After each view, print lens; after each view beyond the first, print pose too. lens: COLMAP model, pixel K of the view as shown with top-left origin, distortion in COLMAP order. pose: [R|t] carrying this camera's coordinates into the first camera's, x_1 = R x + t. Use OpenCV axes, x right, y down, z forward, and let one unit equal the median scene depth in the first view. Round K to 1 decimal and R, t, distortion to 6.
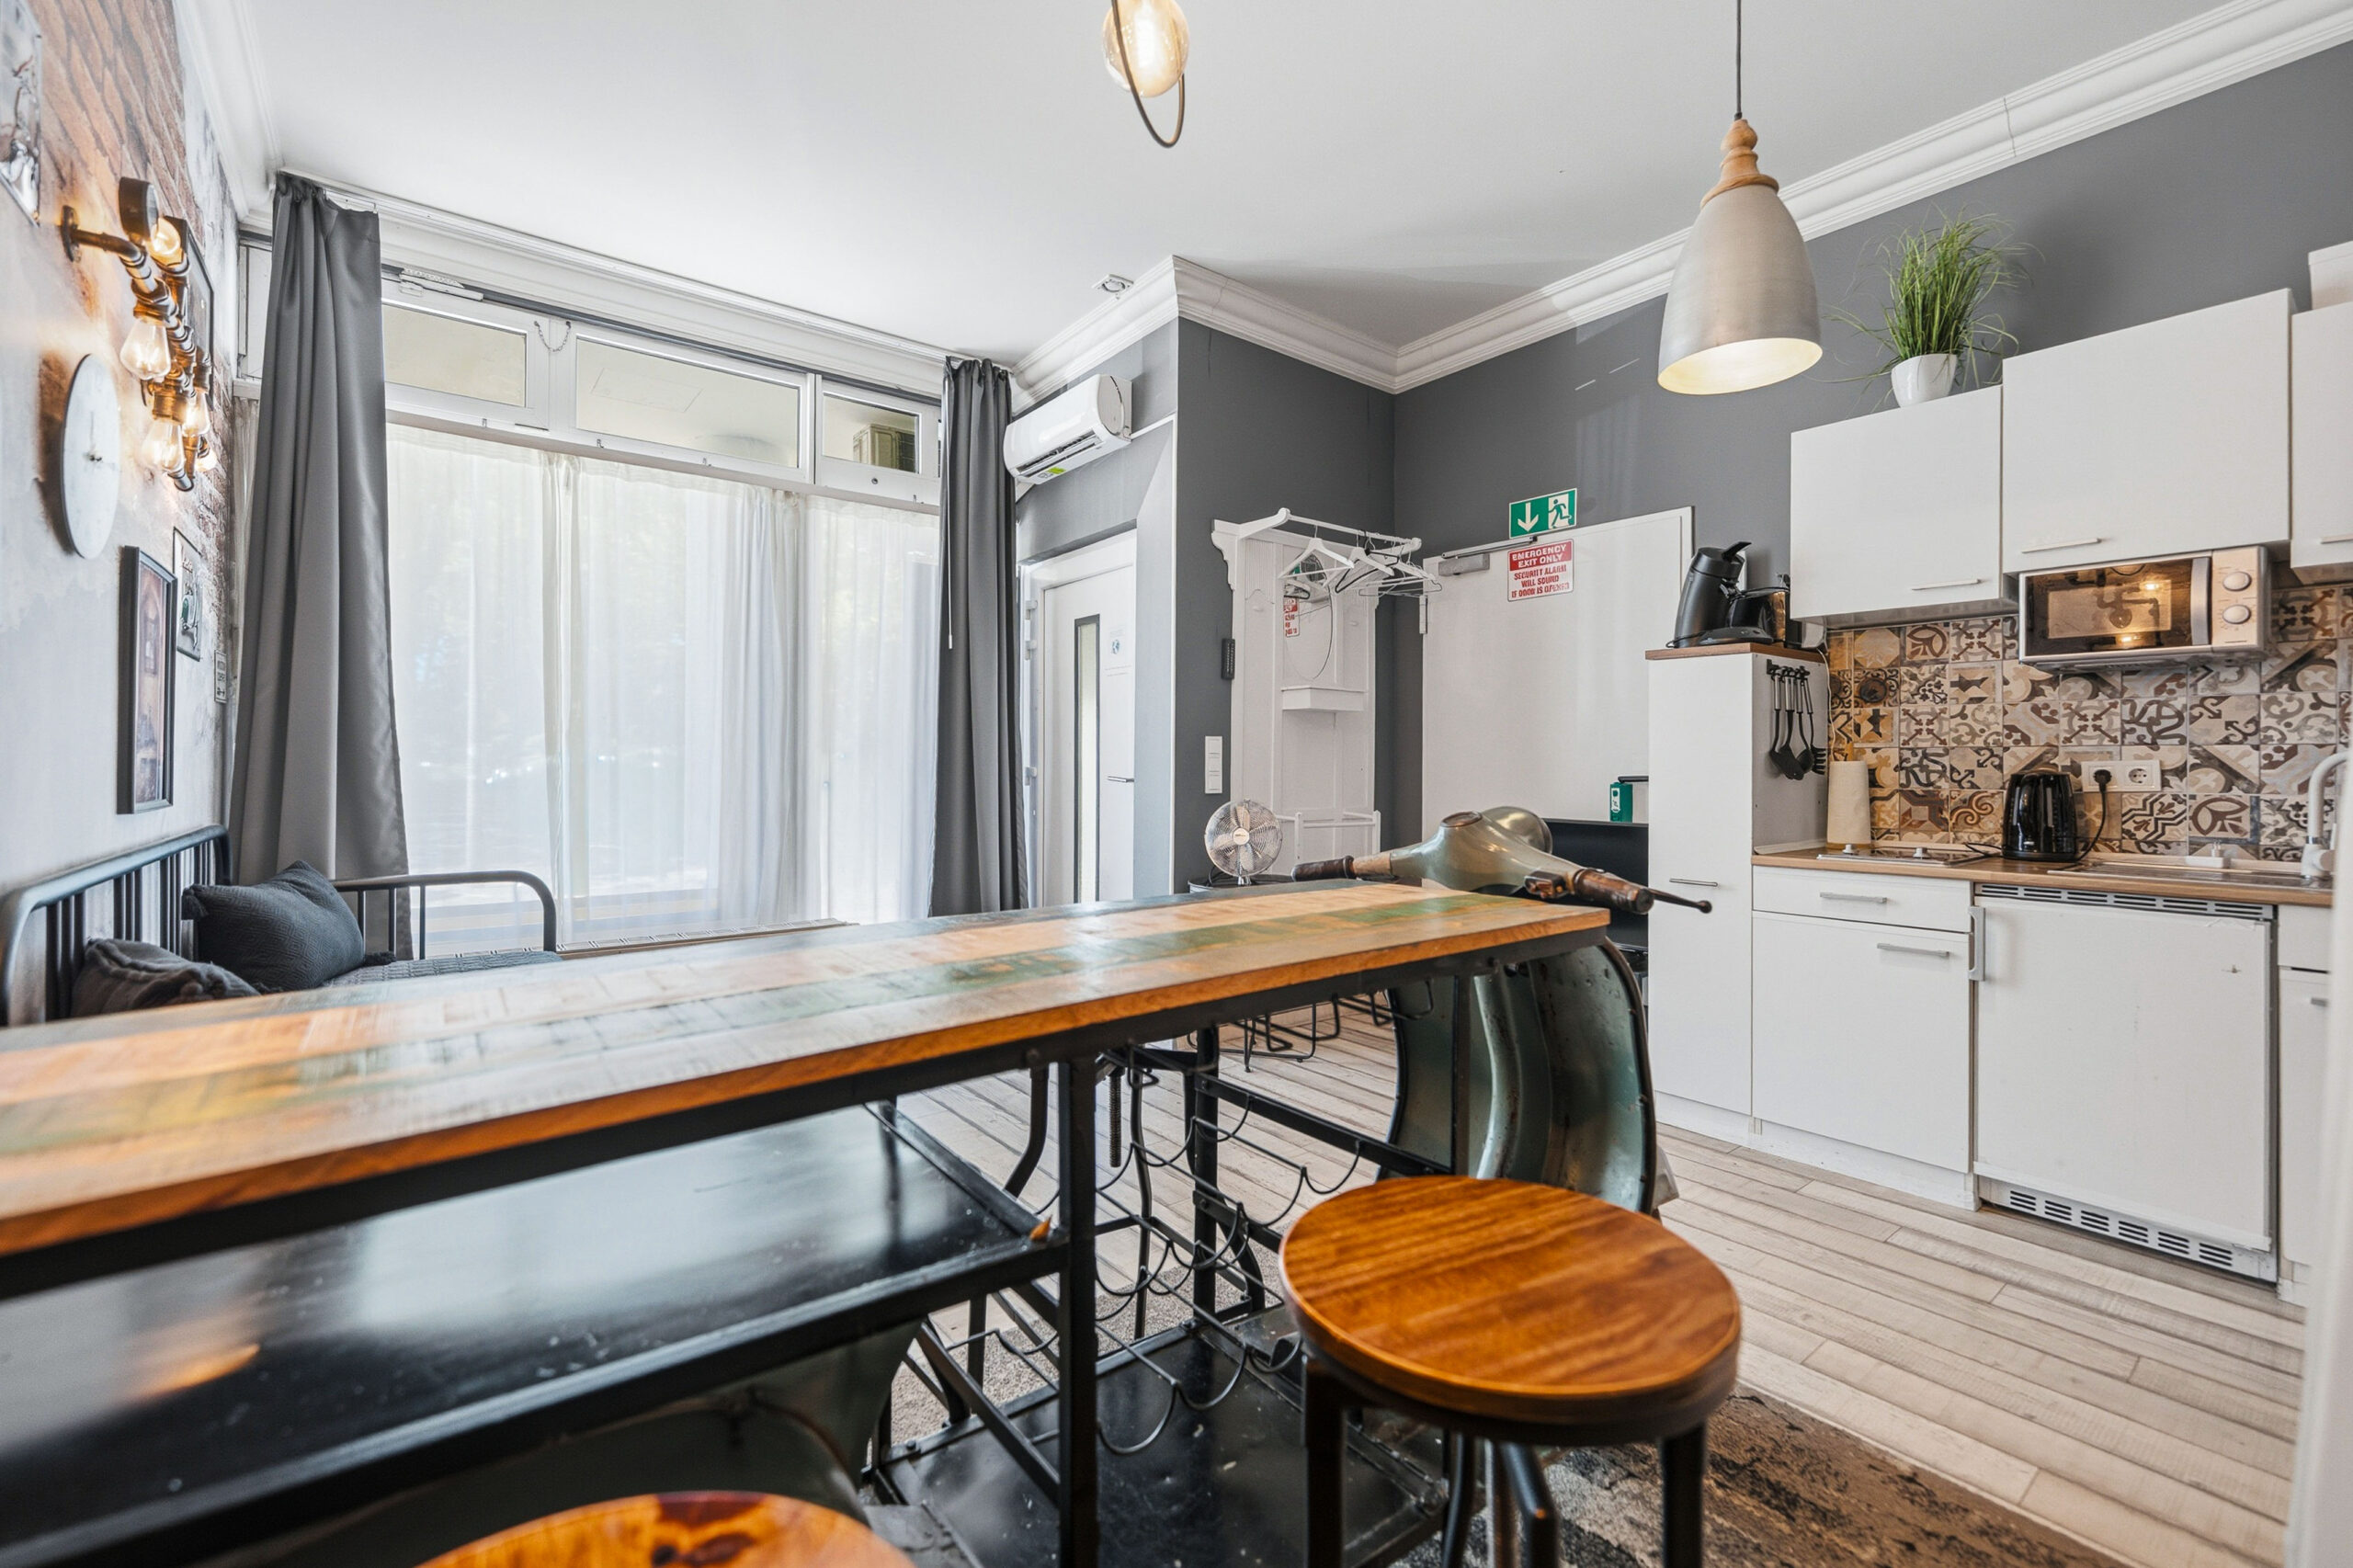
lens RADIAL K [[973.3, 0, 1201.0], [0, 973.3, 765.3], [0, 0, 1]] dist [-0.005552, 0.001619]
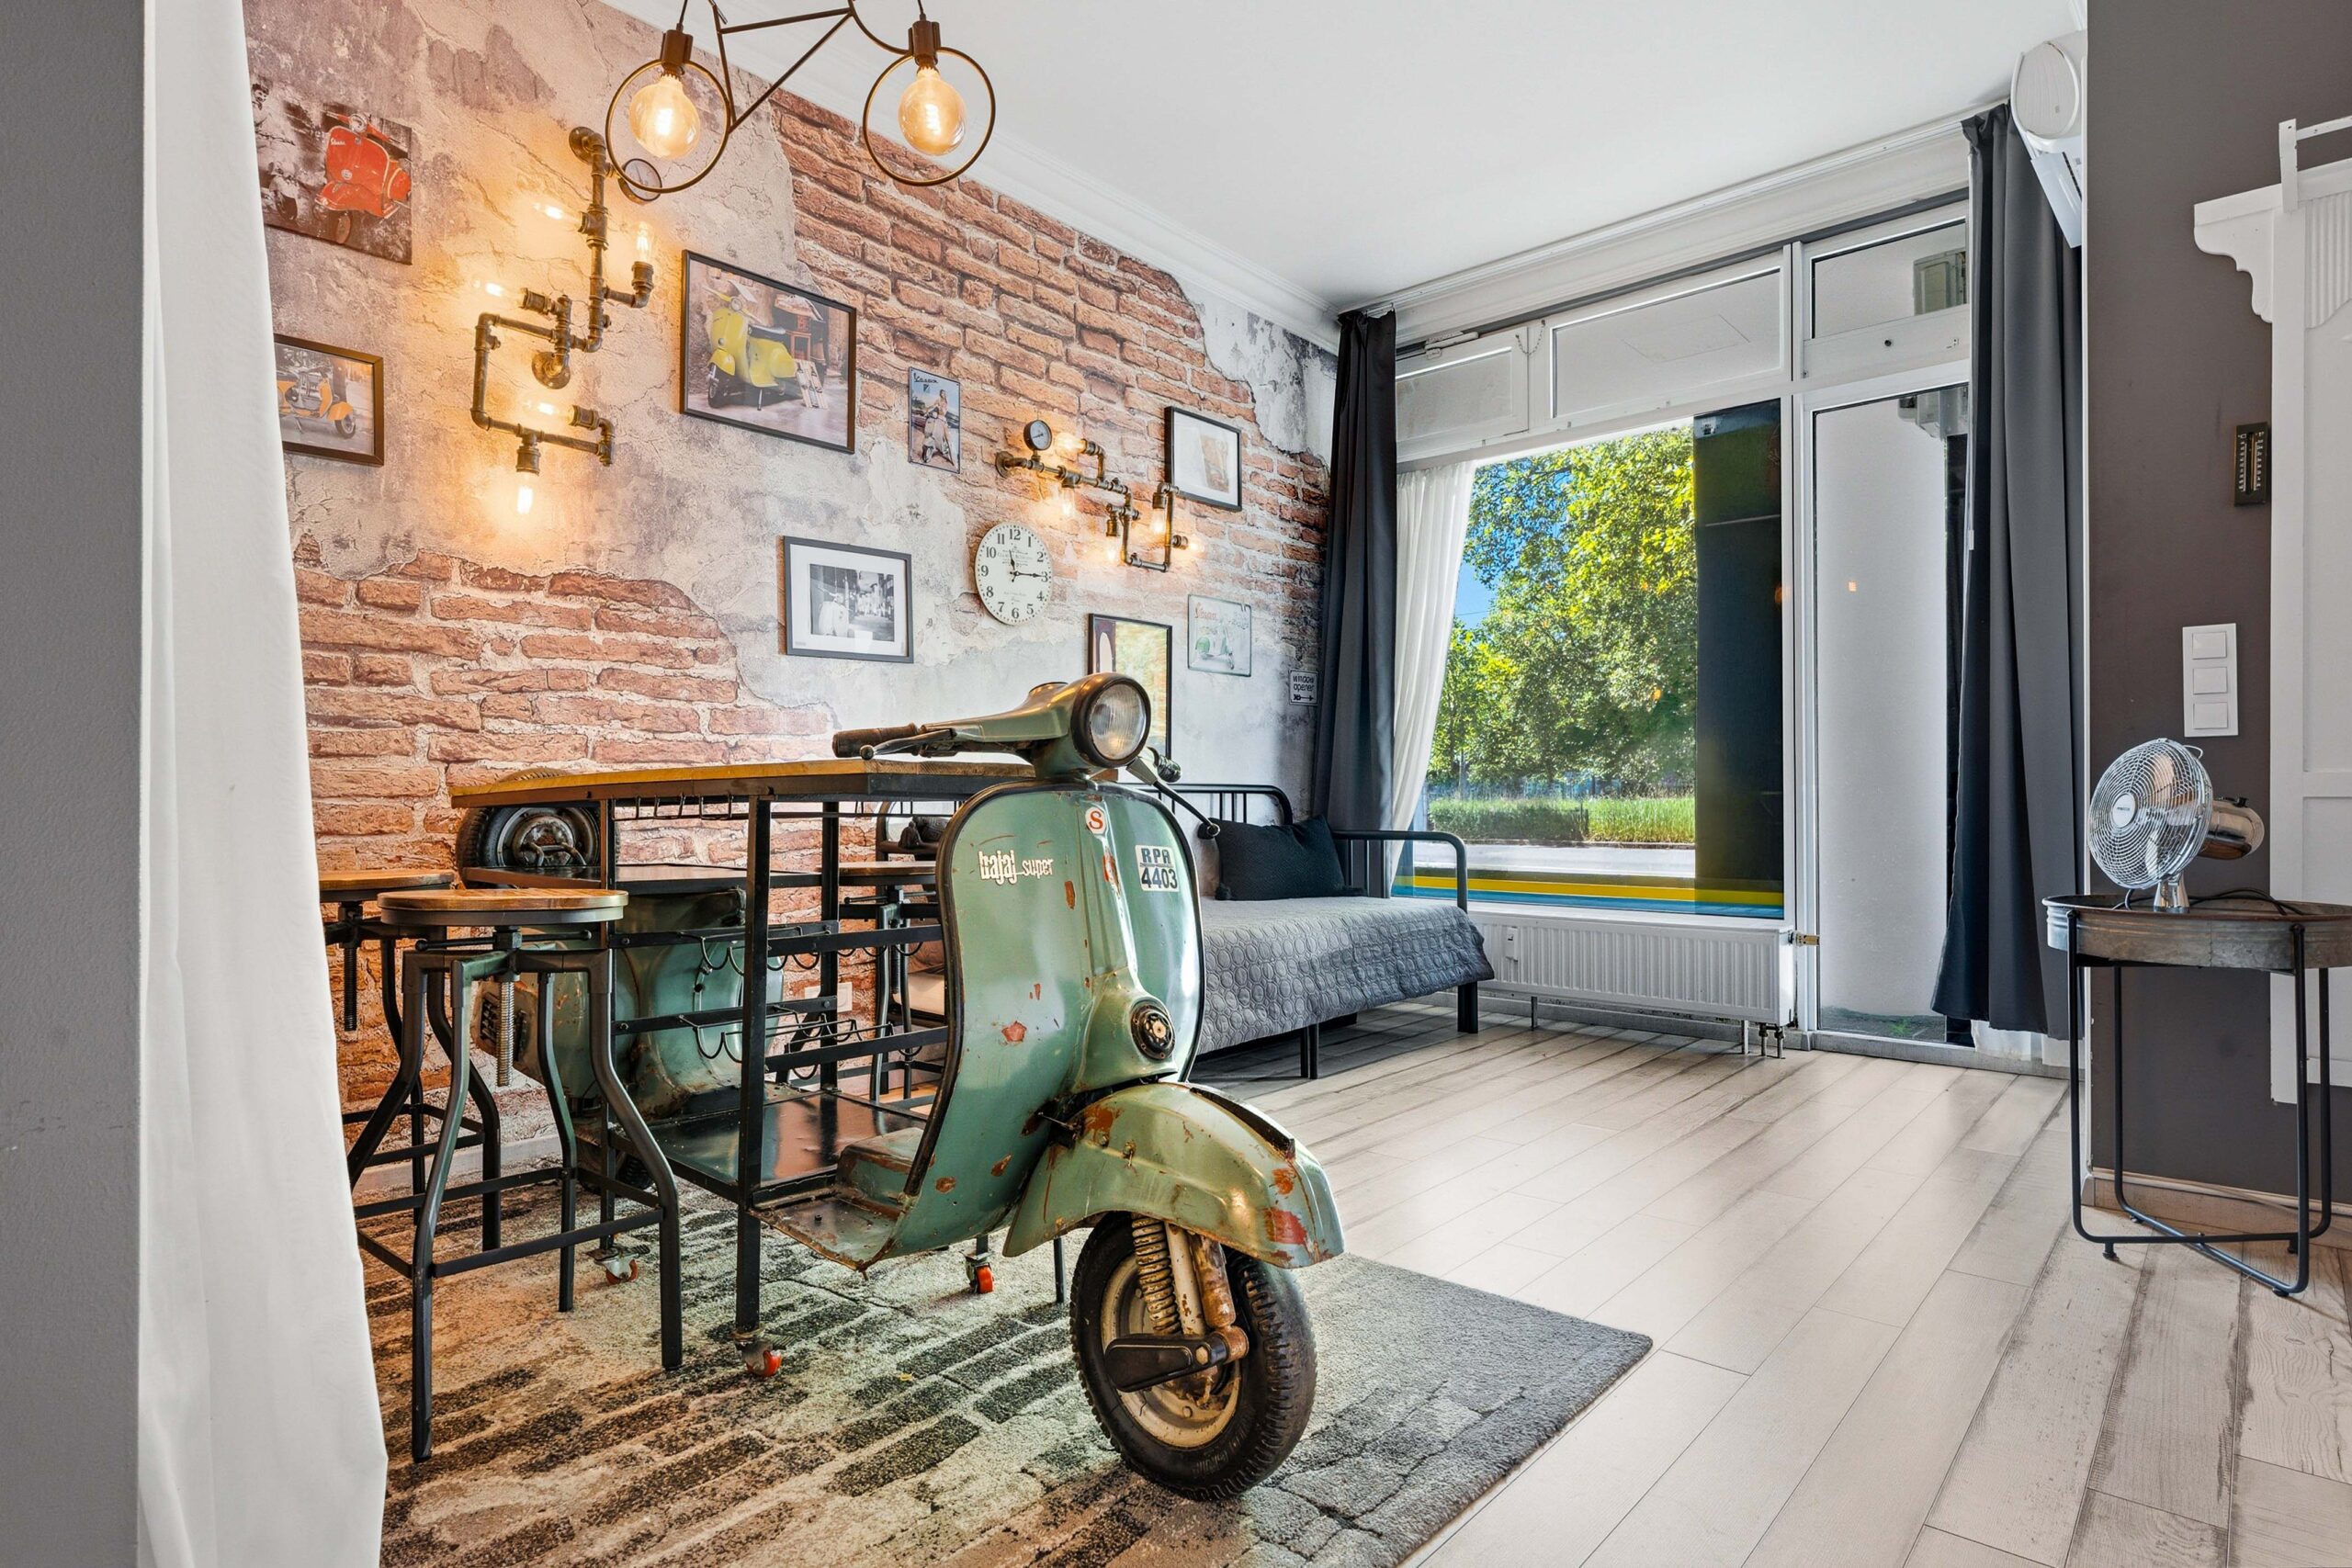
lens RADIAL K [[1244.0, 0, 1143.1], [0, 1244.0, 789.8], [0, 0, 1]] dist [-0.004211, 0.002479]
pose [[0.158425, -0.013892, -0.987273, 0.625735], [-0.001374, 0.999897, -0.014291, 0.072371], [0.987370, 0.003621, 0.158390, 0.382989]]
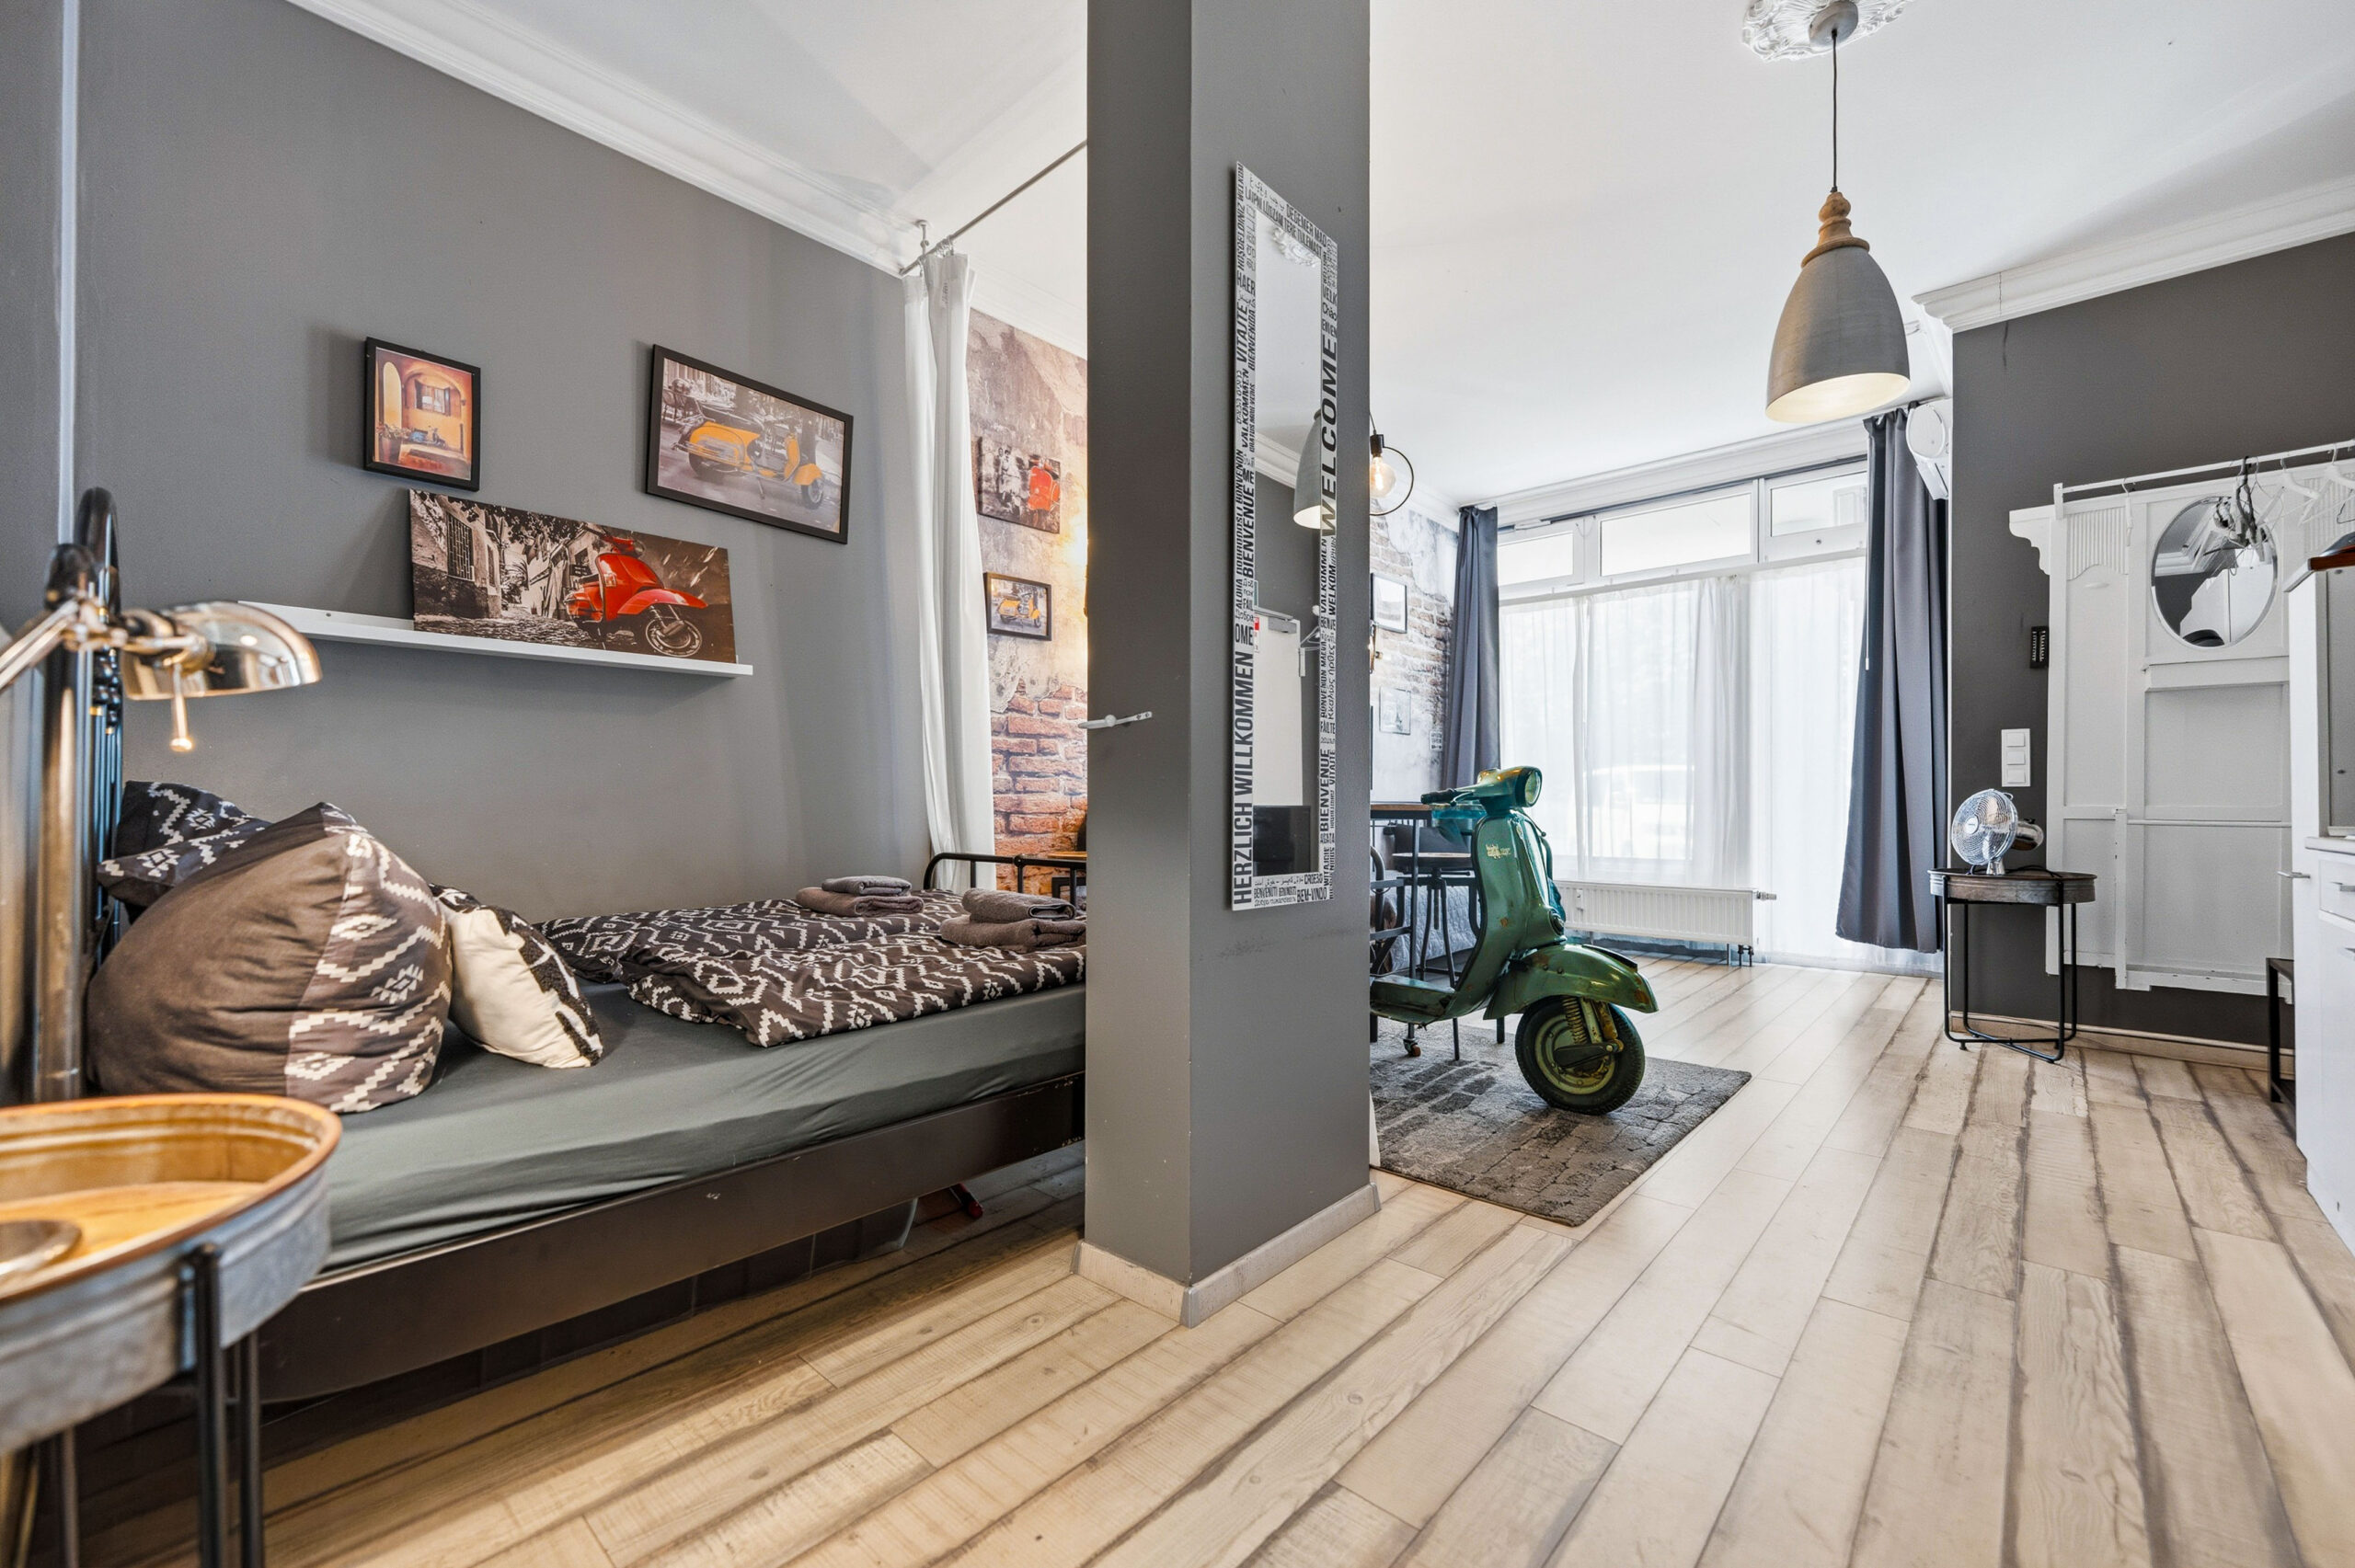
lens RADIAL K [[966.1, 0, 1148.4], [0, 966.1, 797.5], [0, 0, 1]] dist [0.003247, -0.000931]
pose [[0.147020, -0.007918, -0.989102, 0.944025], [-0.004635, 0.999951, -0.008694, 0.056349], [0.989123, 0.005862, 0.146976, -0.013110]]
